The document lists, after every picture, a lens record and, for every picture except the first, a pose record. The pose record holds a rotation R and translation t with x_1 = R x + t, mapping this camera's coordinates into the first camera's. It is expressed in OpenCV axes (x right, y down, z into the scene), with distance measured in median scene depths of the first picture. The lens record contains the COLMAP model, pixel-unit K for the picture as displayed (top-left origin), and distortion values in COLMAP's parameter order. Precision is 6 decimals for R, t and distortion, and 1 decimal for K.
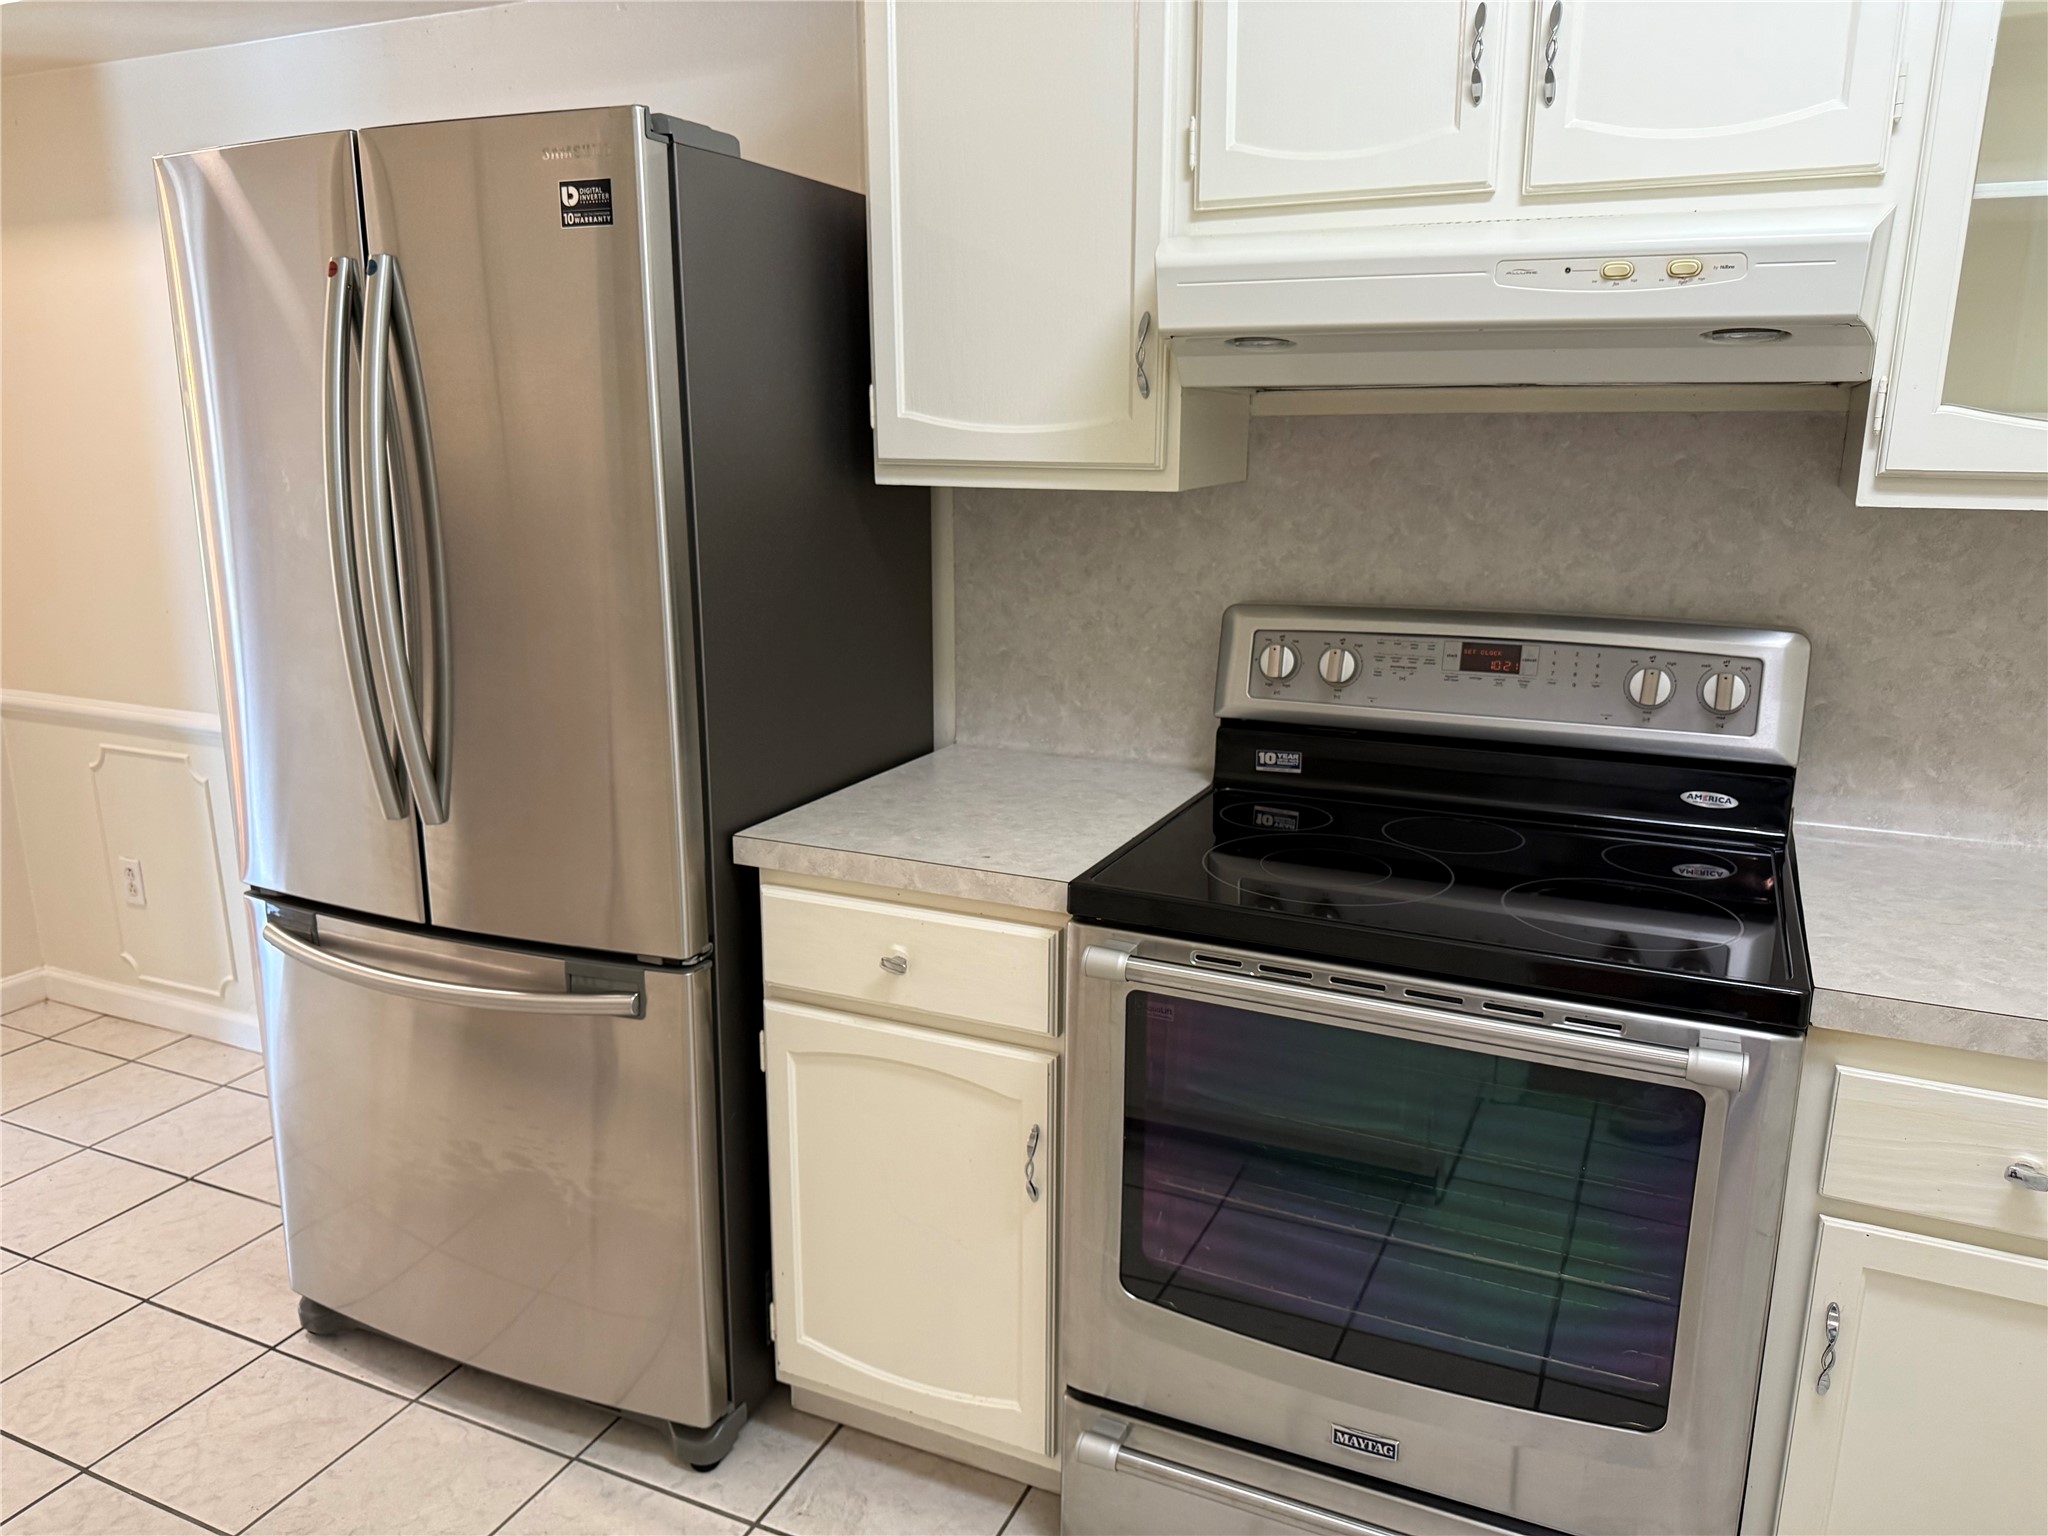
lens RADIAL K [[1414.3, 0, 1019.4], [0, 1414.3, 774.9], [0, 0, 1]] dist [0.098798, -0.177064]
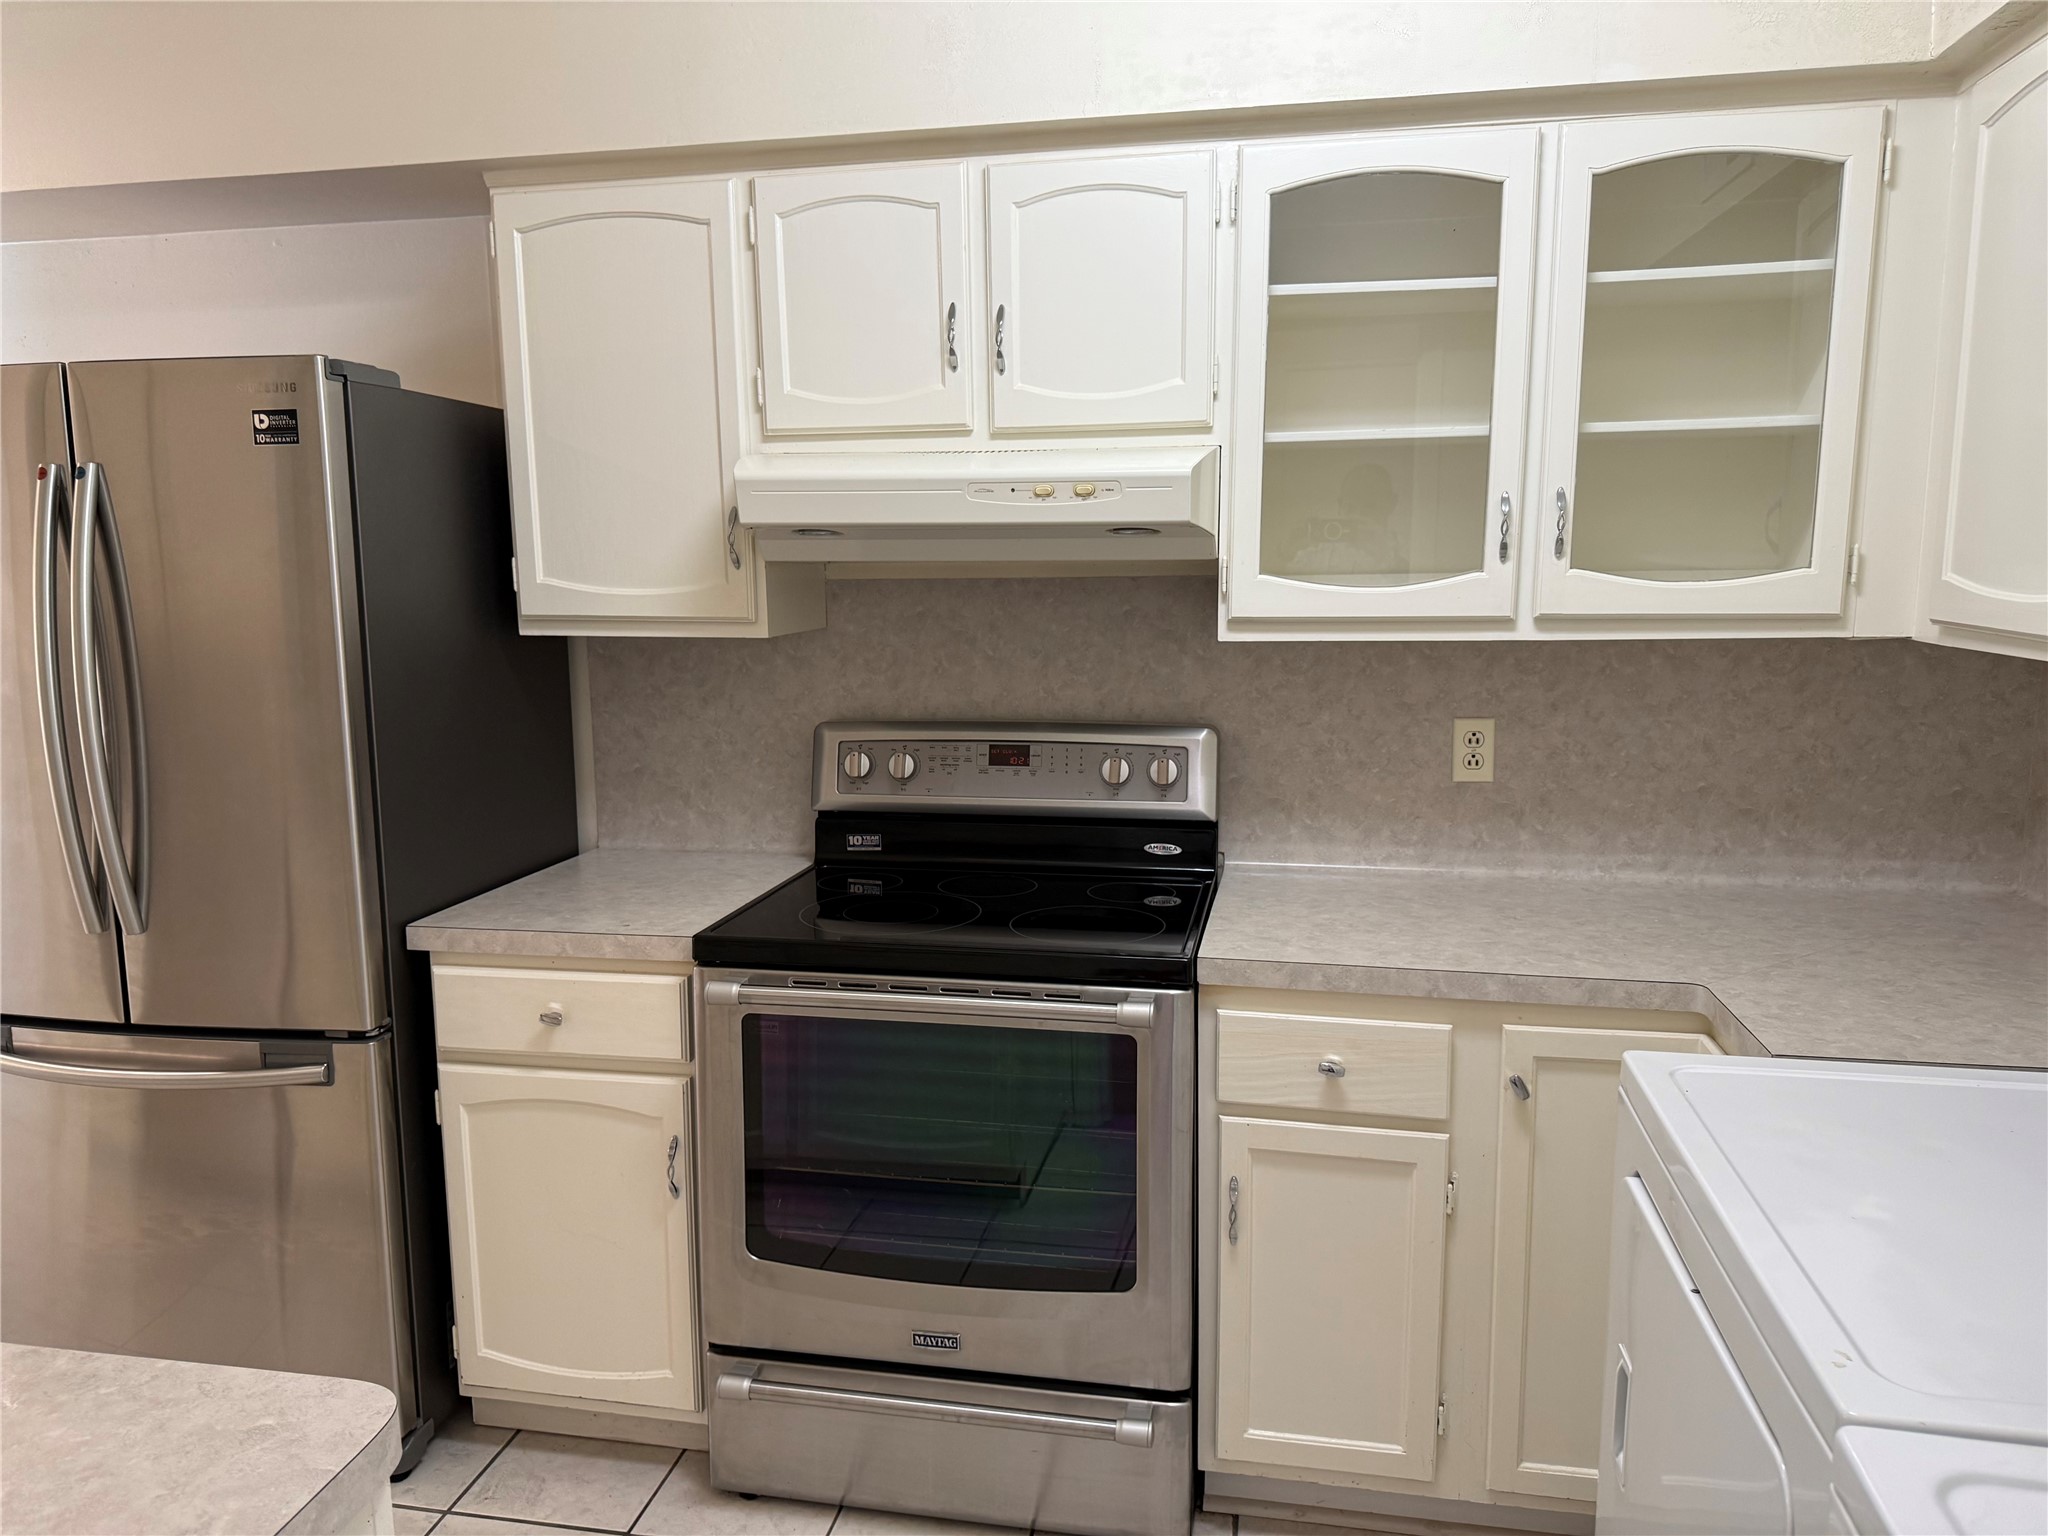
lens RADIAL K [[1414.3, 0, 1019.4], [0, 1414.3, 774.9], [0, 0, 1]] dist [0.098798, -0.177064]
pose [[0.970512, -0.044370, 0.236934, 0.021217], [0.065648, 0.994411, -0.082684, 0.050558], [-0.231941, 0.095800, 0.968001, -0.313895]]
